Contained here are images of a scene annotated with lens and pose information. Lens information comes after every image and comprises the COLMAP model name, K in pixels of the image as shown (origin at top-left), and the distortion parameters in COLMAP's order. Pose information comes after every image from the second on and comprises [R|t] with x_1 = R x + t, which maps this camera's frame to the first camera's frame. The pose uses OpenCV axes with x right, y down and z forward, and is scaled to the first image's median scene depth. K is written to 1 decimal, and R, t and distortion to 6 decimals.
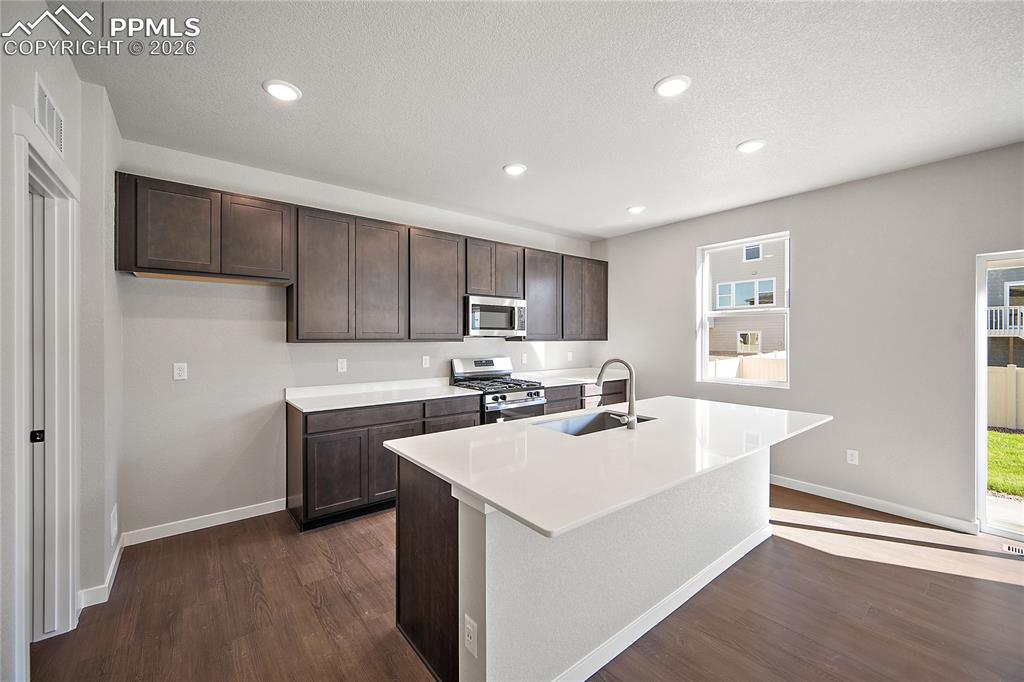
lens RADIAL K [[405.4, 0, 511.9], [0, 405.4, 340.5], [0, 0, 1]] dist [-0.004153, -0.000337]
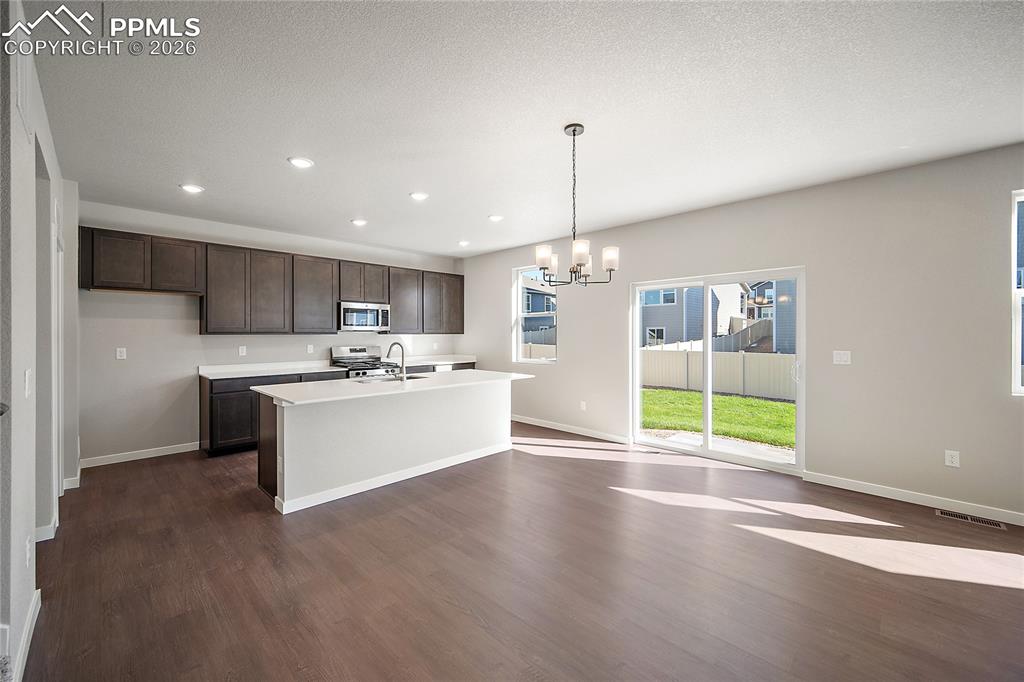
lens RADIAL K [[405.4, 0, 512.4], [0, 405.4, 336.3], [0, 0, 1]] dist [-0.004153, -0.000337]
pose [[0.992537, -0.001579, 0.121935, 0.375005], [0.001561, 0.999999, 0.000237, 0.012067], [-0.121936, -0.000045, 0.992538, -0.568803]]
